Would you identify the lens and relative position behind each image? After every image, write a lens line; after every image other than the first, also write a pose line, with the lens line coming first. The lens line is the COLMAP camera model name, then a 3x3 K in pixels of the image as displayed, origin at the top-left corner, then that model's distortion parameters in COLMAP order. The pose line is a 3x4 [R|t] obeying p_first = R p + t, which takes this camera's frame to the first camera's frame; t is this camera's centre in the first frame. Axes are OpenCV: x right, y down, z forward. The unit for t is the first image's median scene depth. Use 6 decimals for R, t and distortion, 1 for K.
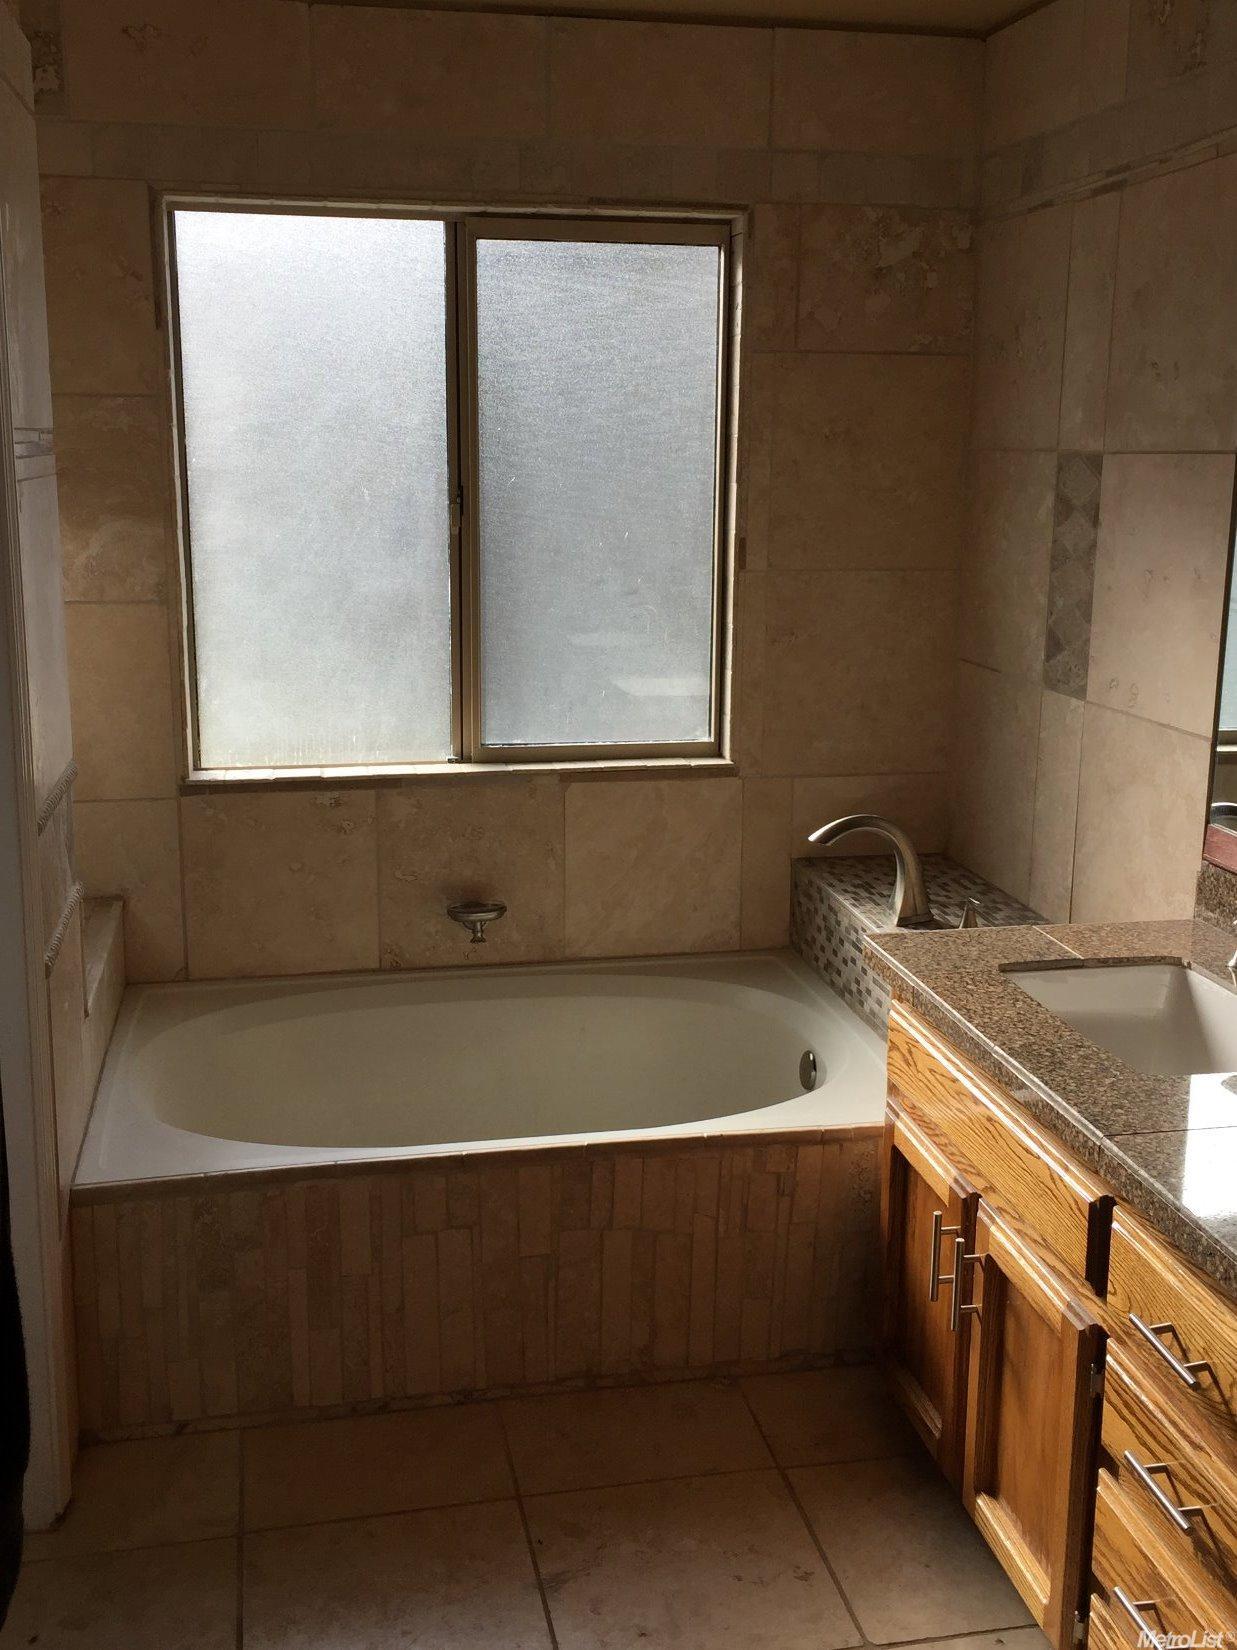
lens RADIAL K [[1718.4, 0, 619.3], [0, 1718.4, 823.3], [0, 0, 1]] dist [0.028995, 0.000000]
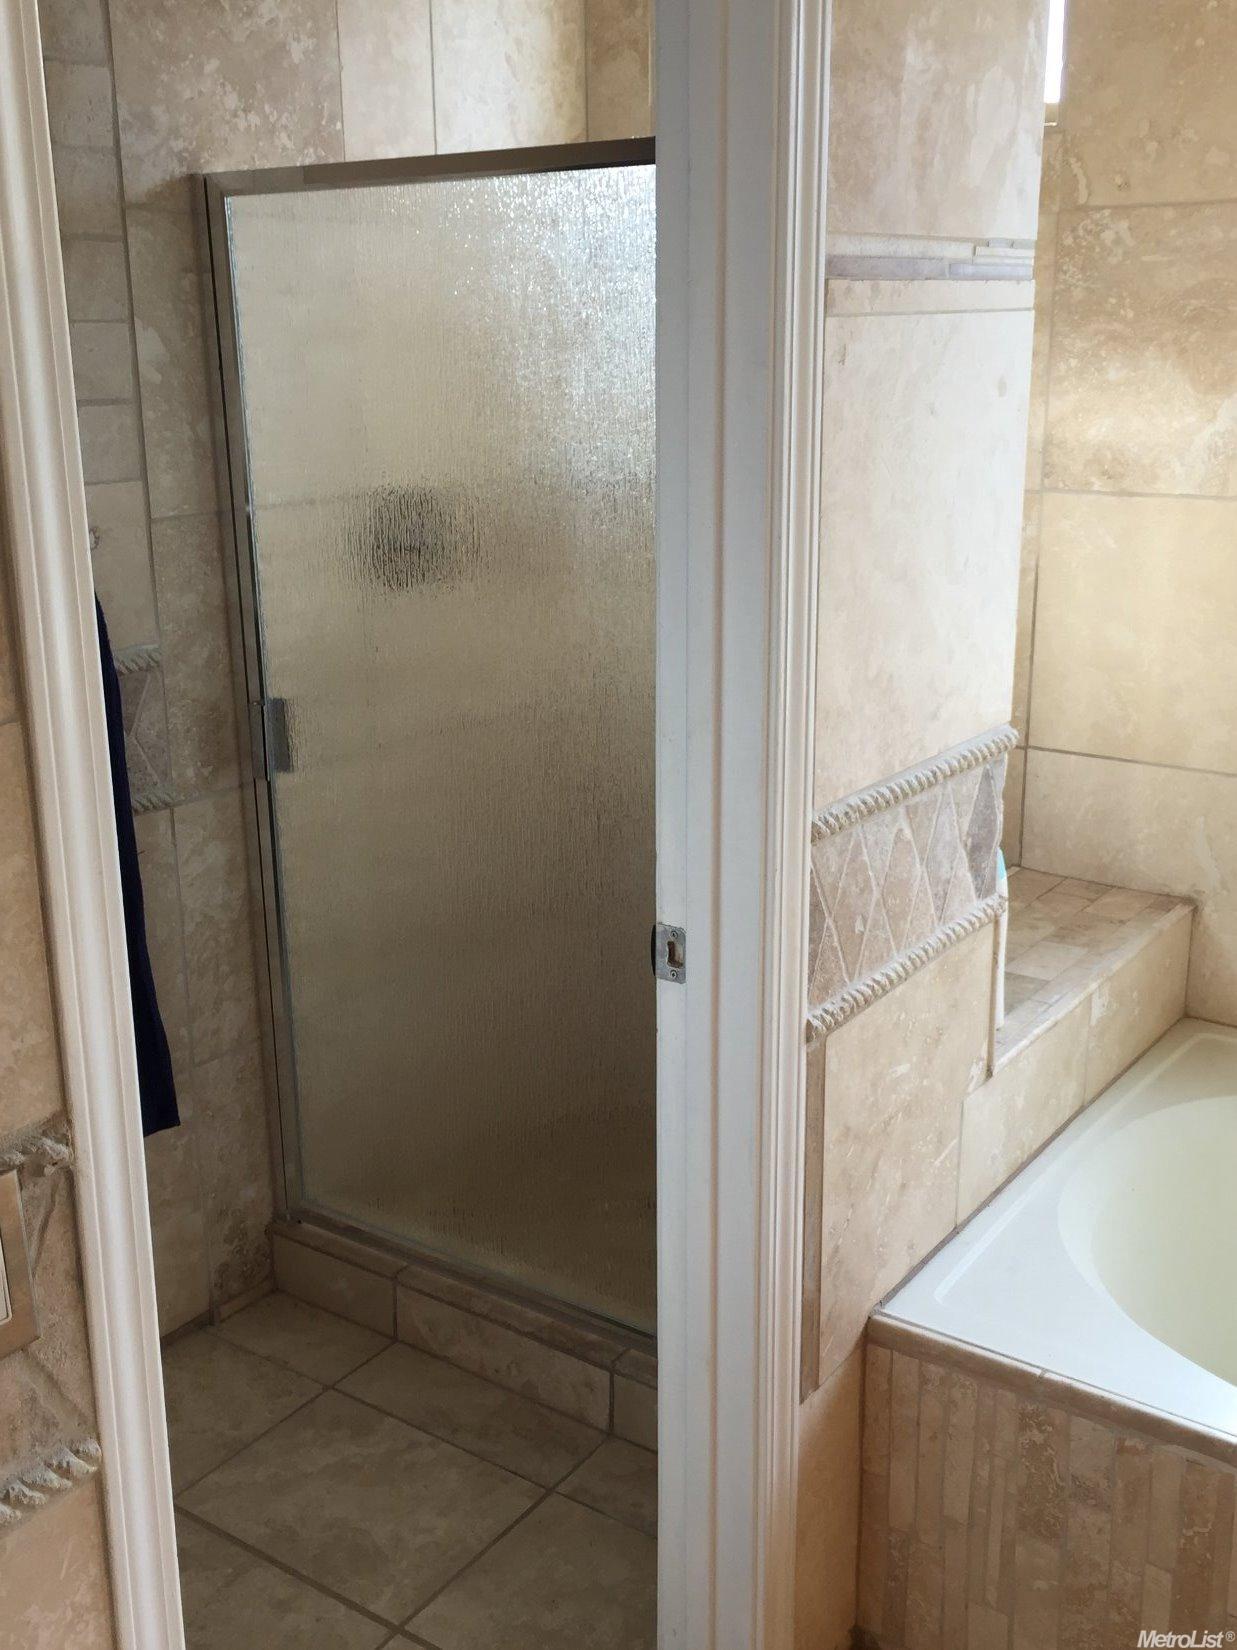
lens RADIAL K [[1718.4, 0, 615.5], [0, 1718.4, 811.6], [0, 0, 1]] dist [0.028995, 0.000000]
pose [[0.679602, 0.184733, -0.709940, 0.078569], [-0.139246, 0.982664, 0.122403, -0.065806], [0.720244, 0.015671, 0.693544, 0.401406]]
